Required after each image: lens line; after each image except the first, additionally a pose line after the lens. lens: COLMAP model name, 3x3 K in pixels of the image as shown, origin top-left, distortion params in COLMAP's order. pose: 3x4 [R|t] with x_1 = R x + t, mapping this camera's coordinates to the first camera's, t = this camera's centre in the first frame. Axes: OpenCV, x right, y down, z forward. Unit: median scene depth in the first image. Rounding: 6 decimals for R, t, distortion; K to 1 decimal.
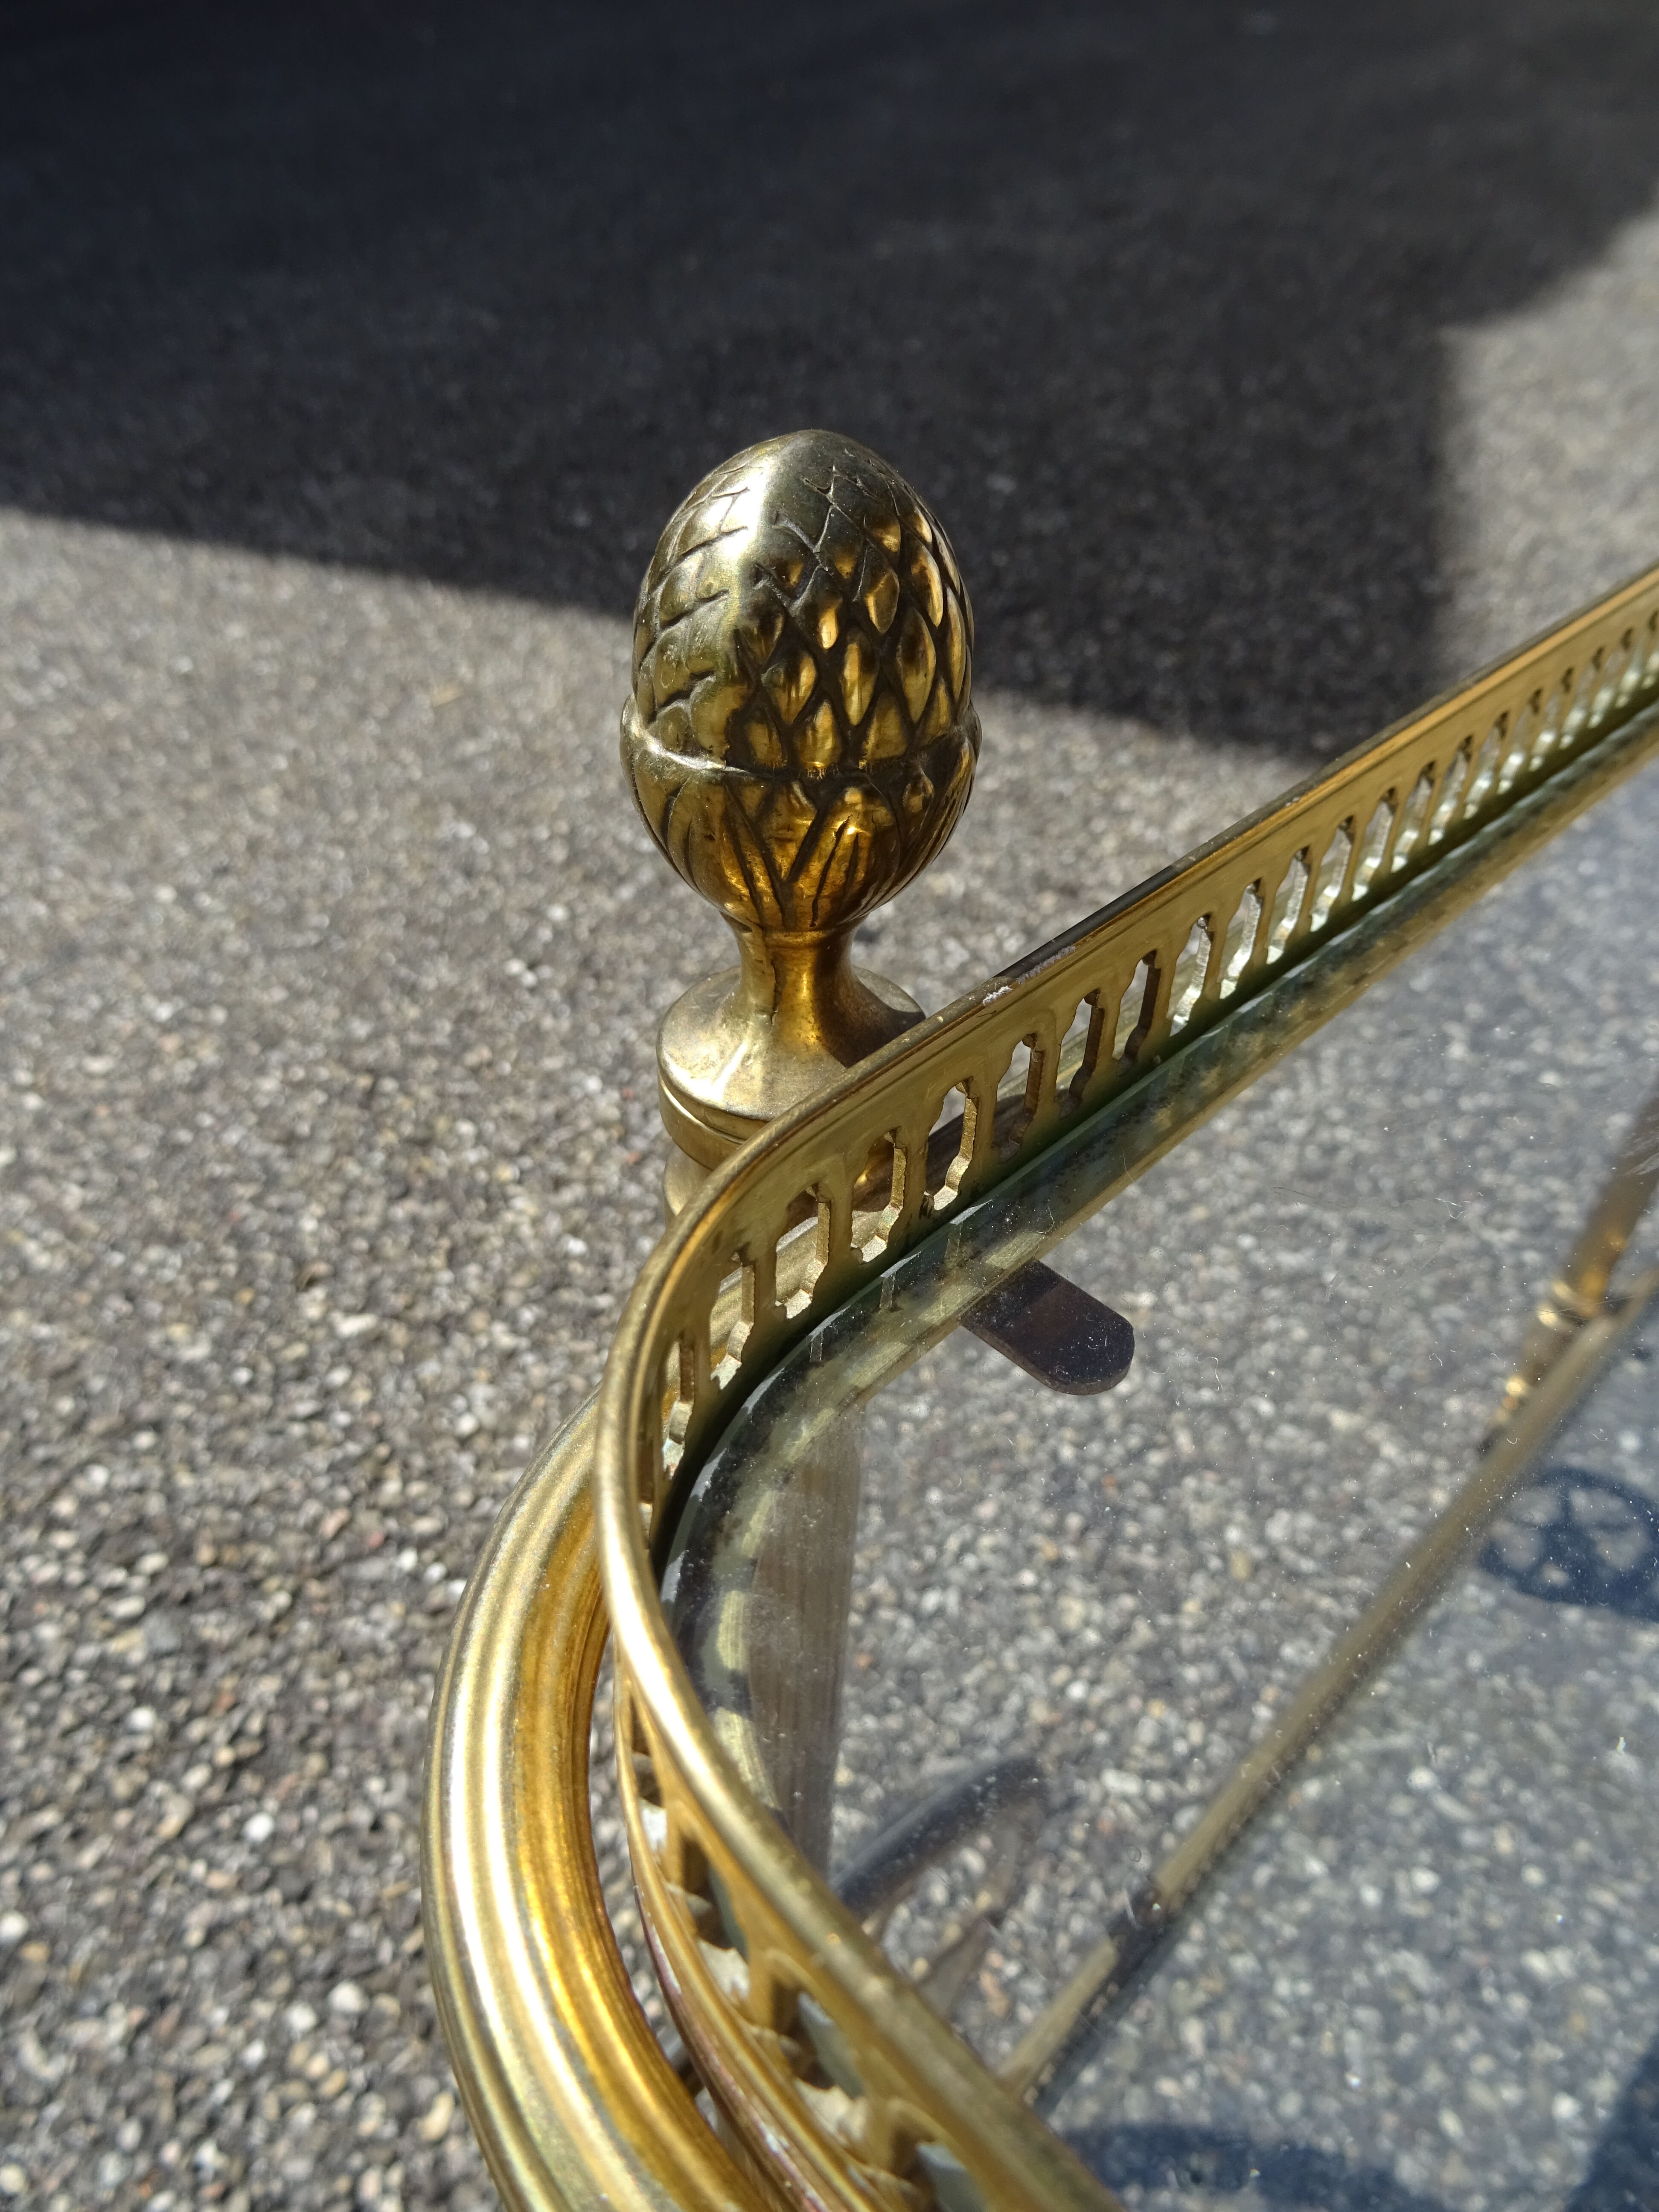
lens RADIAL K [[1582.6, 0, 828.4], [0, 1582.6, 1099.3], [0, 0, 1]] dist [0.001786, -0.007873]
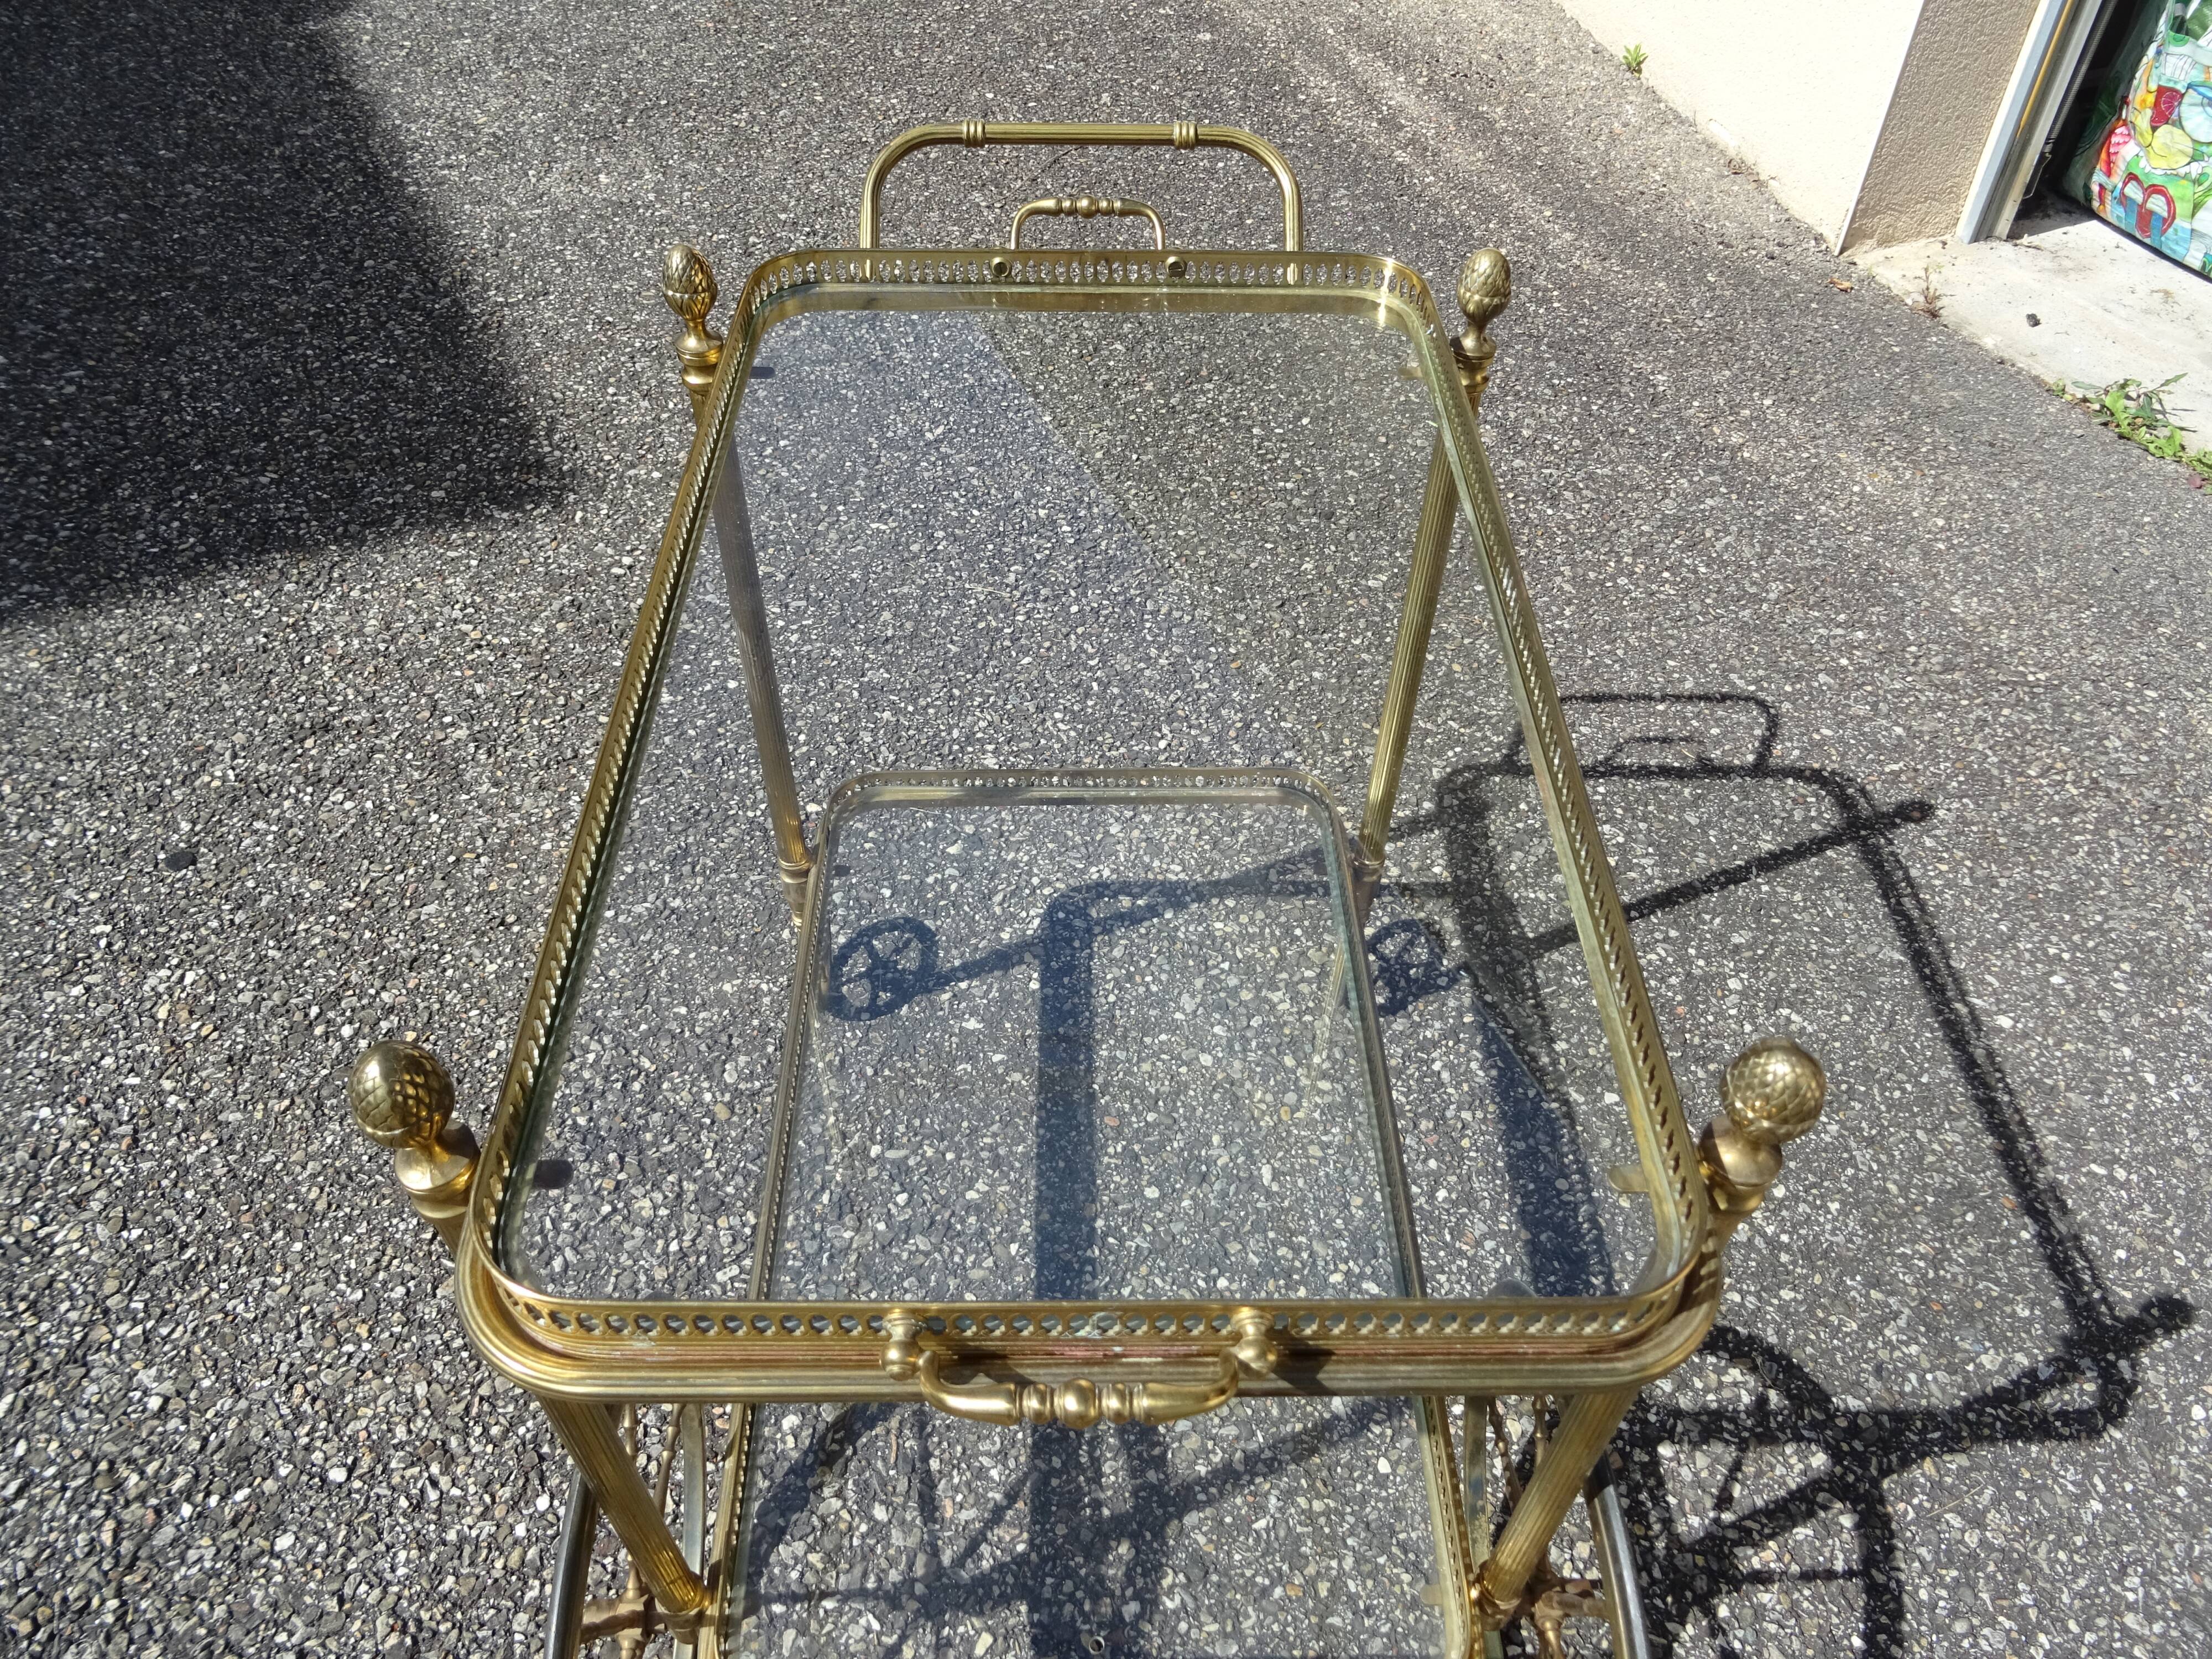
lens RADIAL K [[1590.5, 0, 1111.8], [0, 1590.5, 818.5], [0, 0, 1]] dist [0.003518, -0.010586]
pose [[0.705046, -0.532916, 0.467879, -0.039069], [0.470045, 0.845194, 0.254371, -0.154041], [-0.531007, 0.040581, 0.846395, -0.498385]]
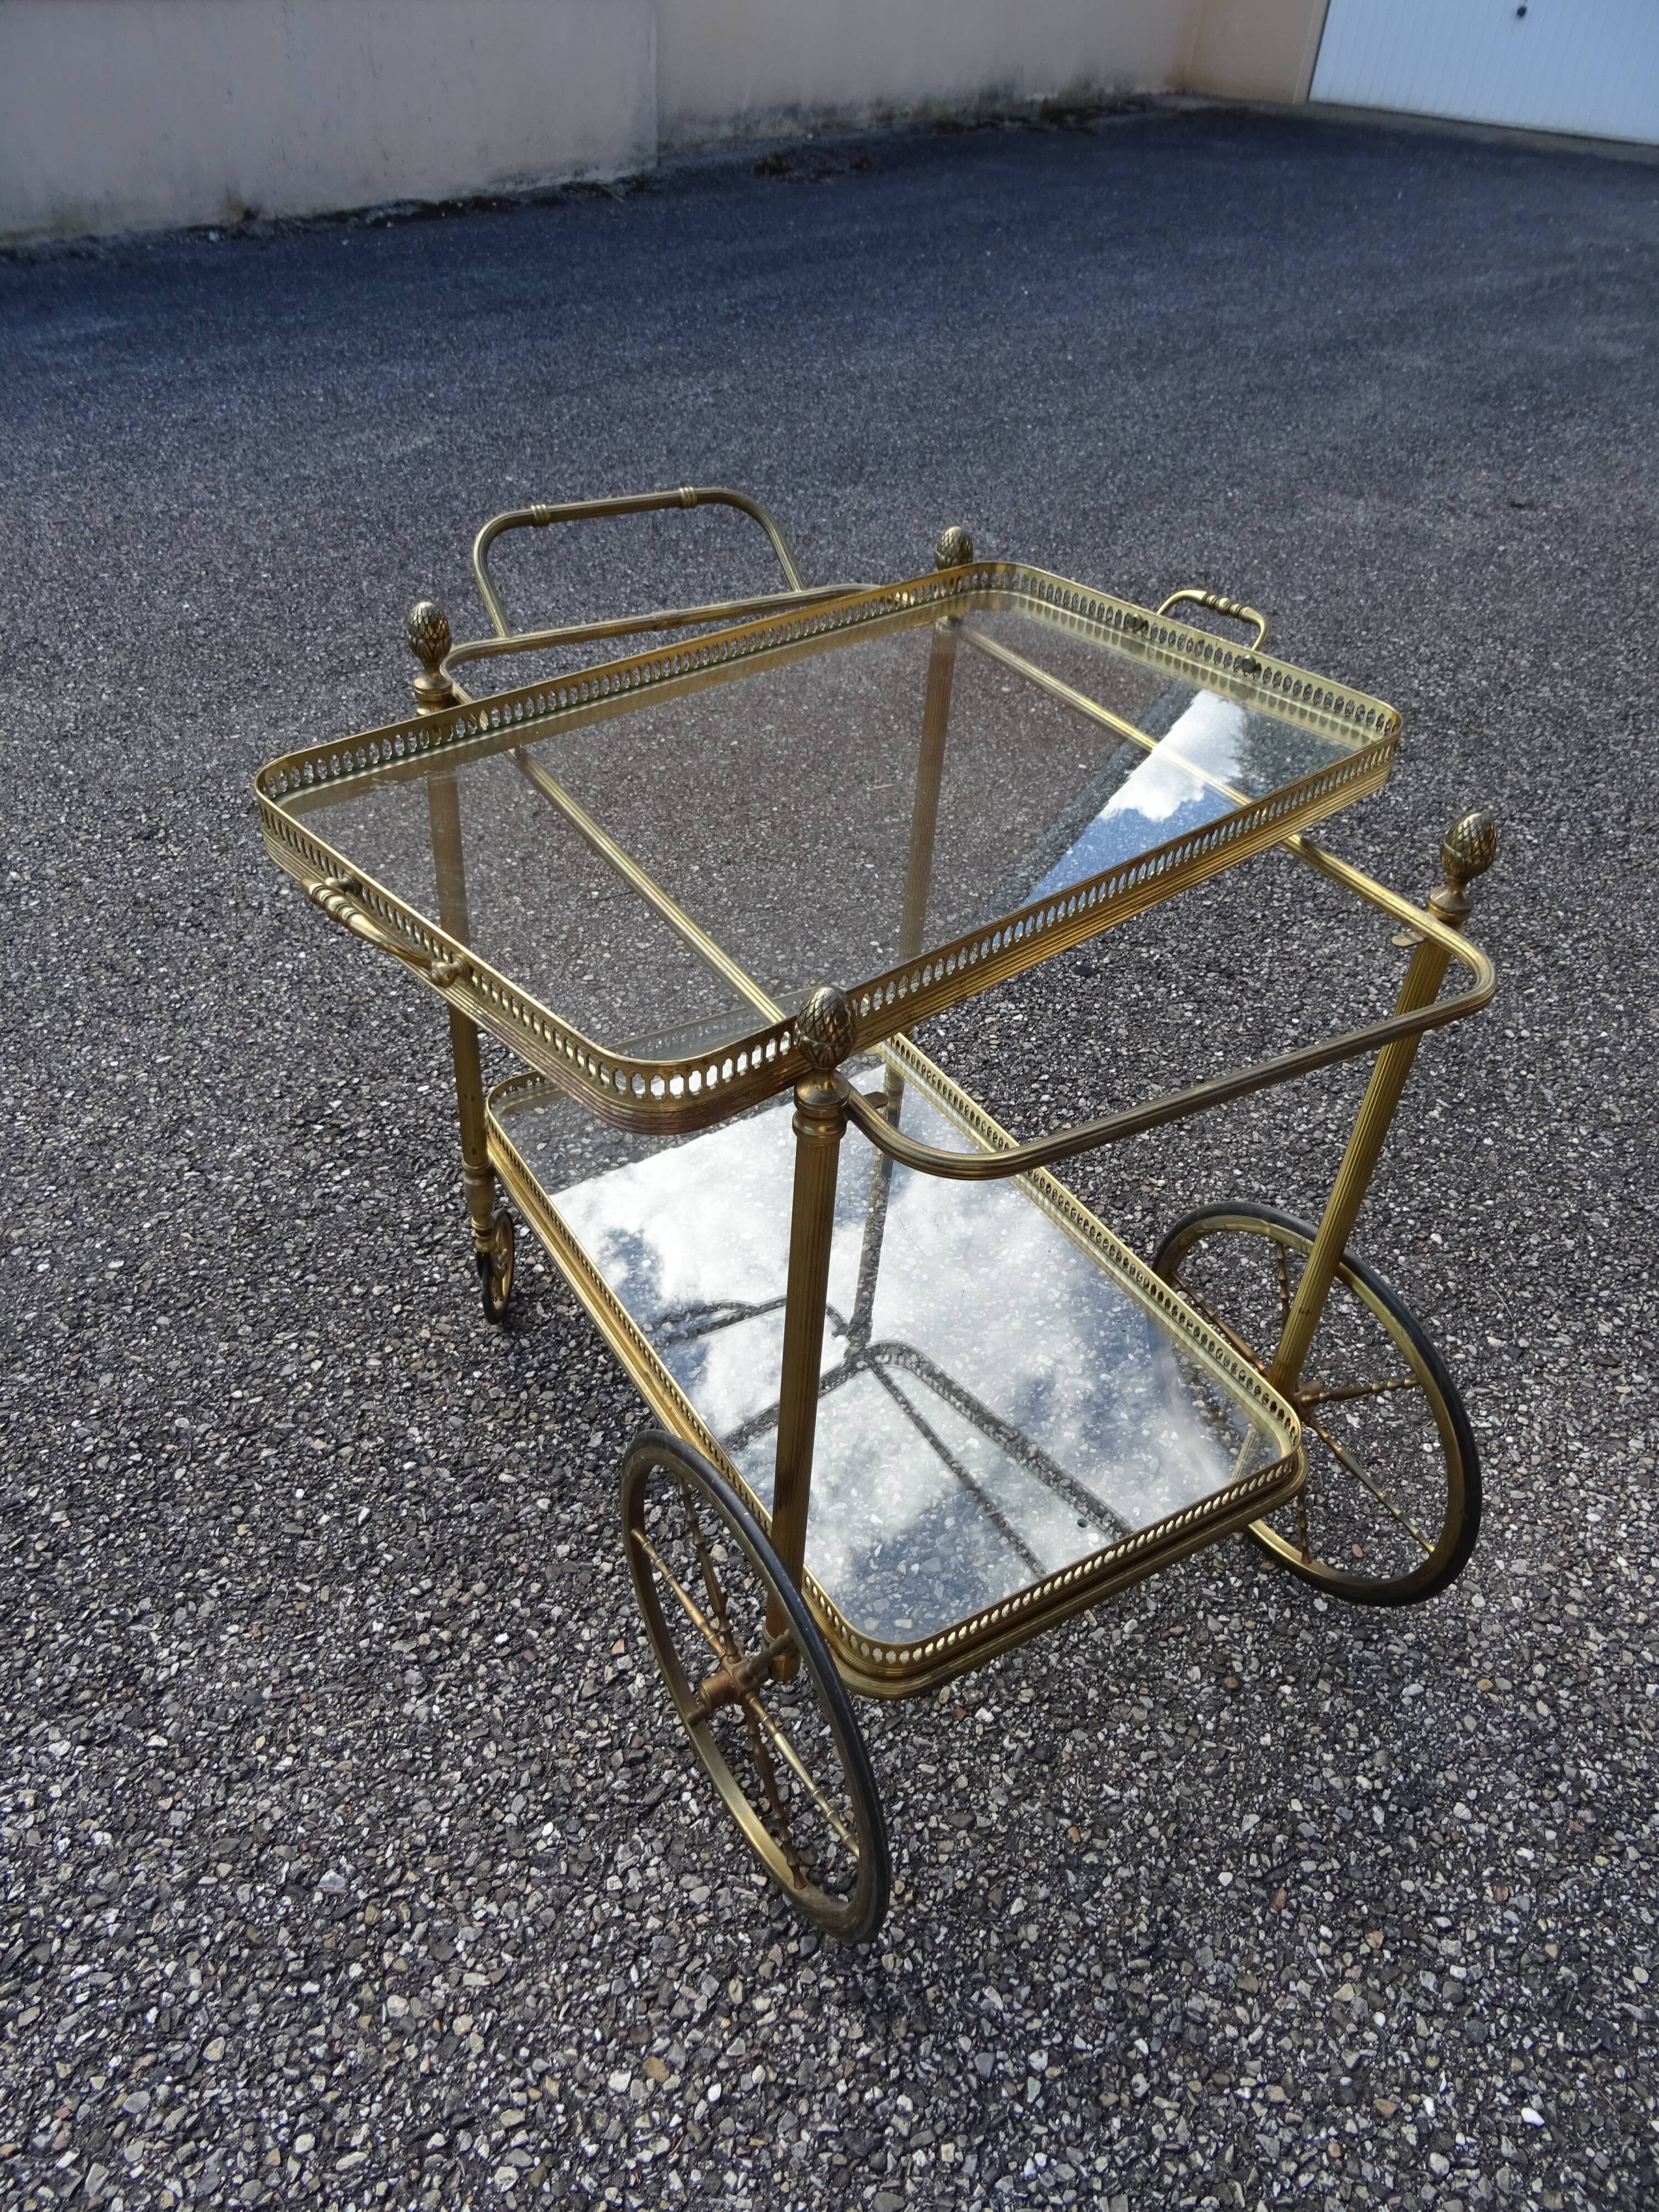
lens RADIAL K [[1590.5, 0, 835.3], [0, 1590.5, 1102.5], [0, 0, 1]] dist [0.003518, -0.010586]
pose [[0.941531, 0.214206, -0.260068, 0.346090], [-0.234494, 0.970867, -0.049284, 0.246738], [0.241935, 0.107387, 0.964332, -0.912517]]
